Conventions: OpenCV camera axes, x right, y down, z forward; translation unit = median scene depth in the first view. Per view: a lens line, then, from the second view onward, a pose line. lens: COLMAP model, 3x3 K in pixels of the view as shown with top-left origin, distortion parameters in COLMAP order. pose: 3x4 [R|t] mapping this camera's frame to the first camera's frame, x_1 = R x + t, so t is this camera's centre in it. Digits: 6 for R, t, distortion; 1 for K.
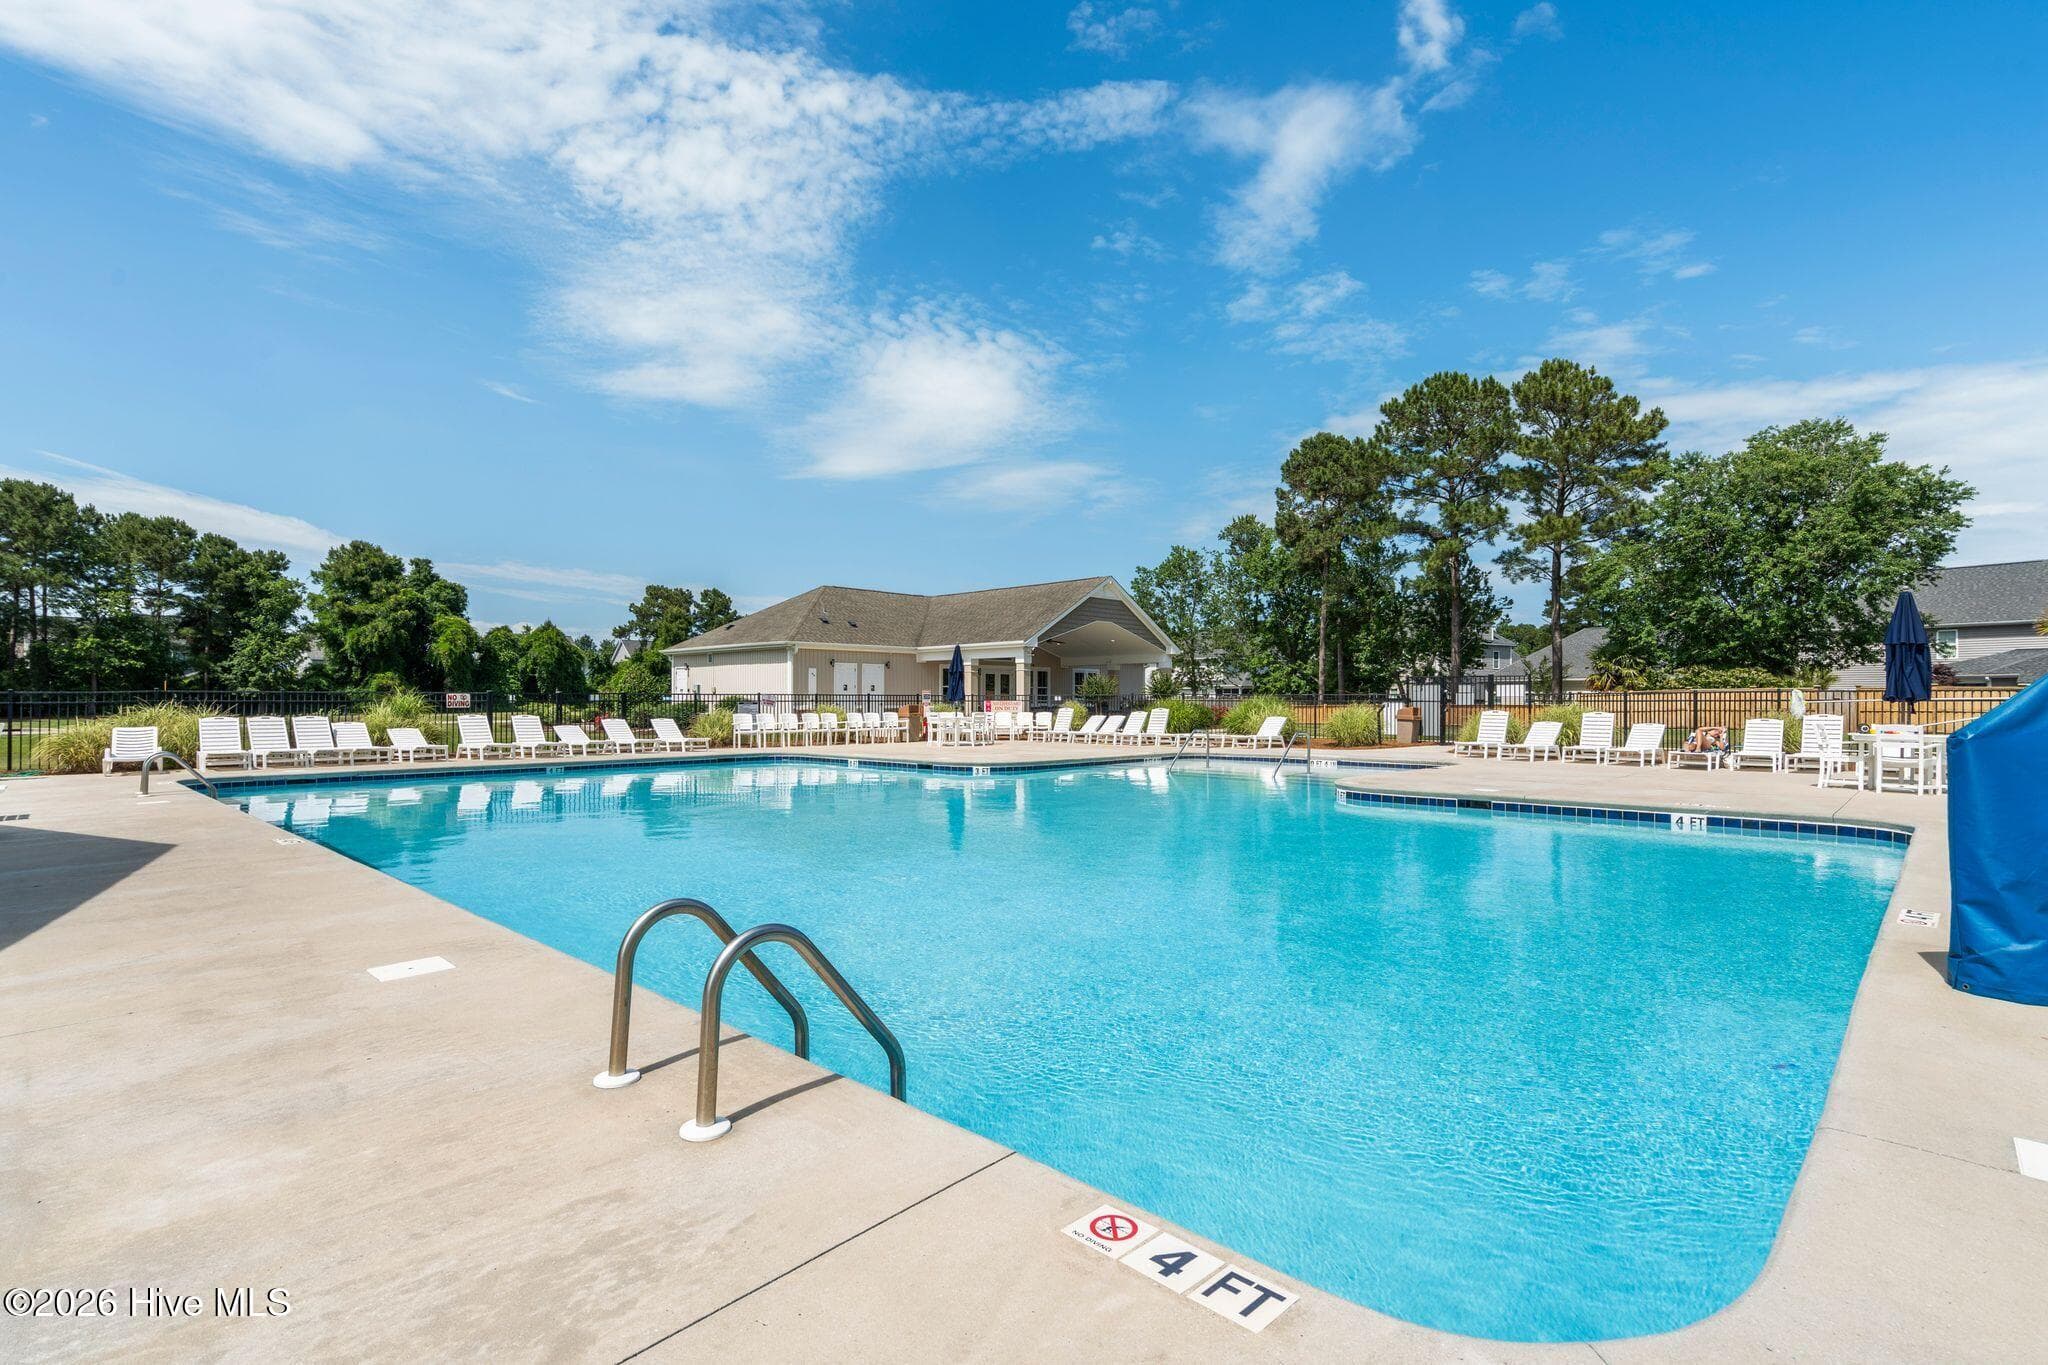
lens RADIAL K [[975.9, 0, 1030.8], [0, 975.9, 701.6], [0, 0, 1]] dist [0.006101, 0.000954]
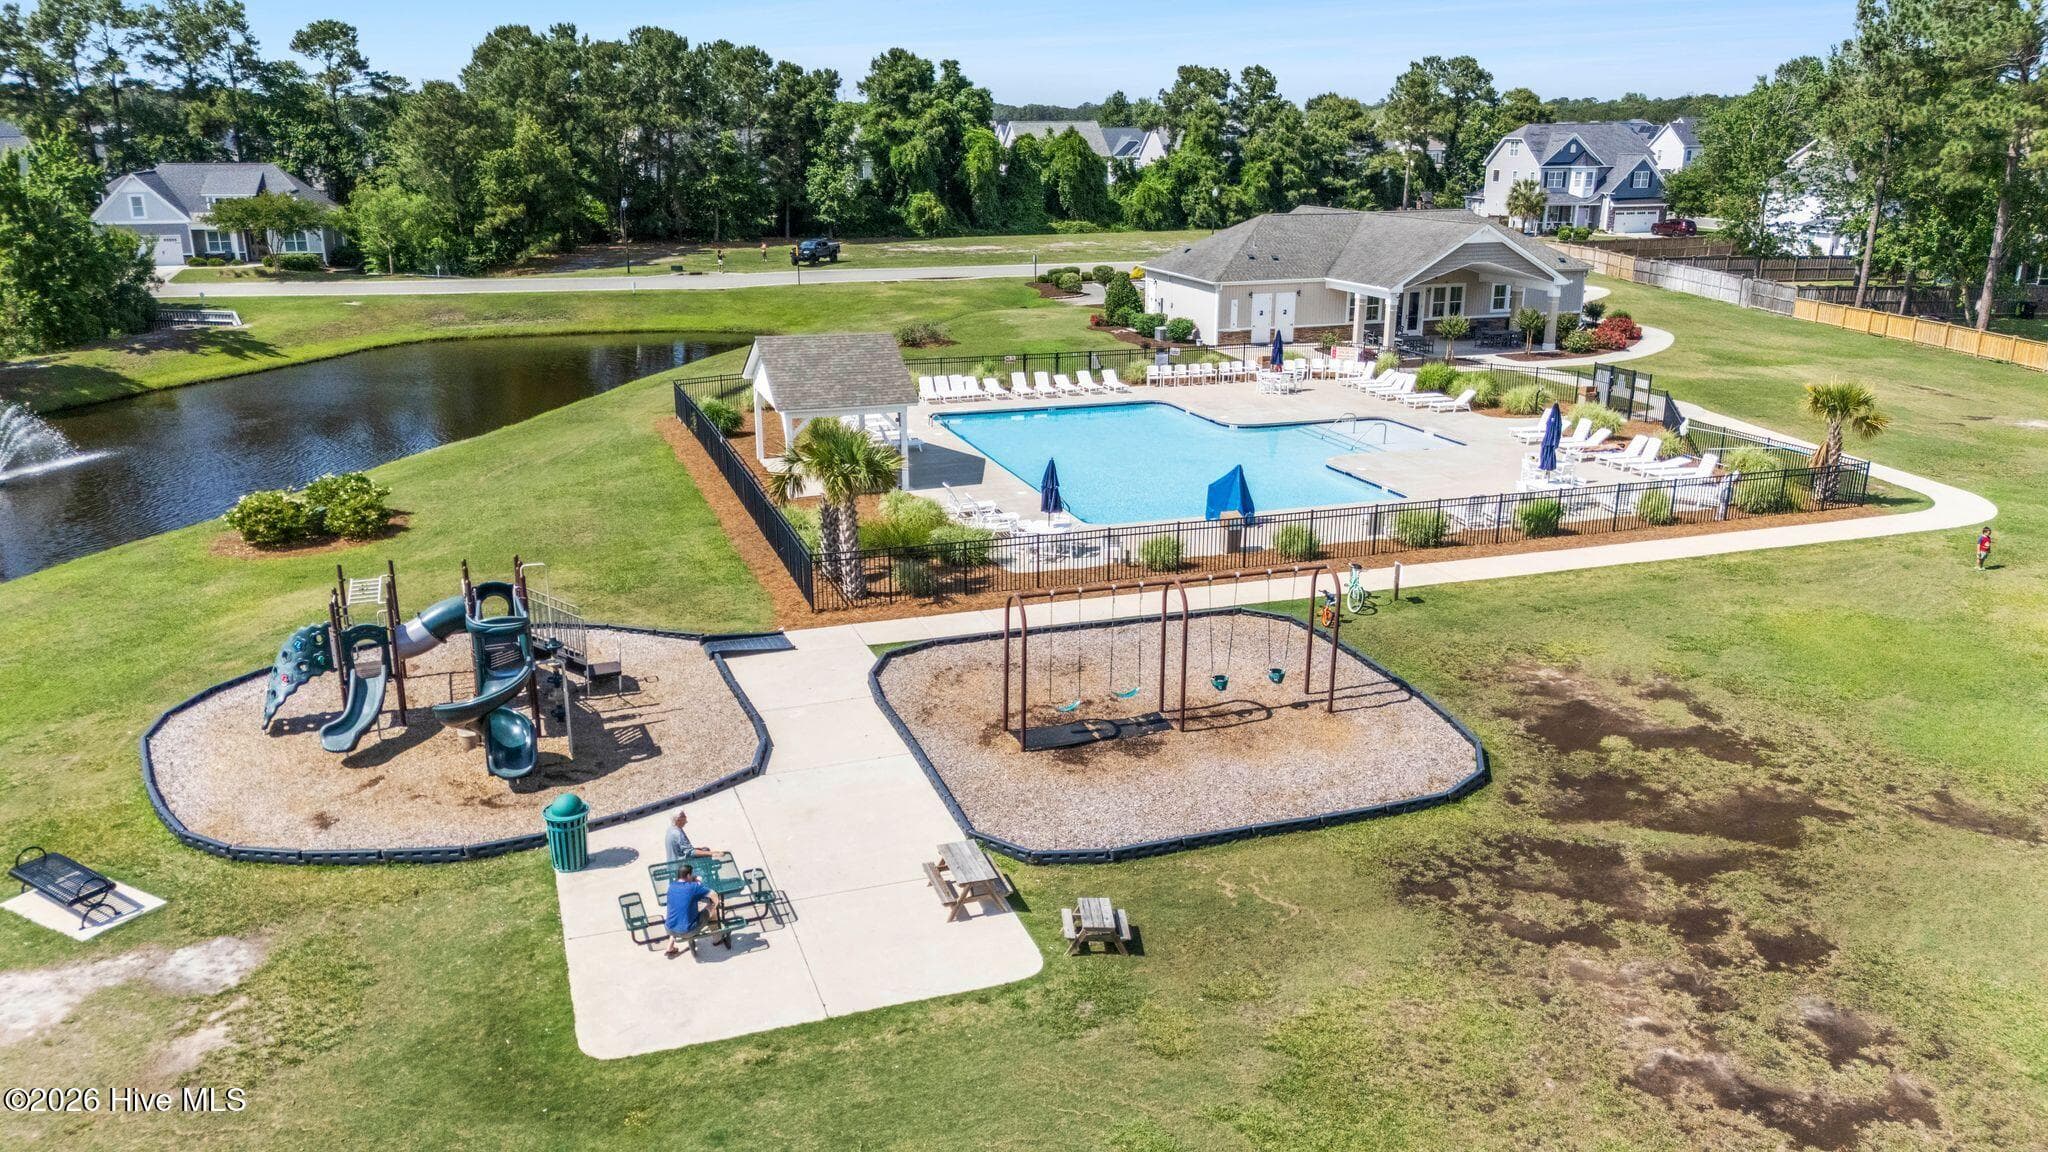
lens RADIAL K [[1519.1, 0, 1016.3], [0, 1519.1, 582.2], [0, 0, 1]] dist [0.057065, -0.003175]
pose [[0.877322, 0.134142, -0.460774, 0.213138], [0.004557, 0.957768, 0.287505, -0.107944], [0.479881, -0.254334, 0.839660, -0.400064]]
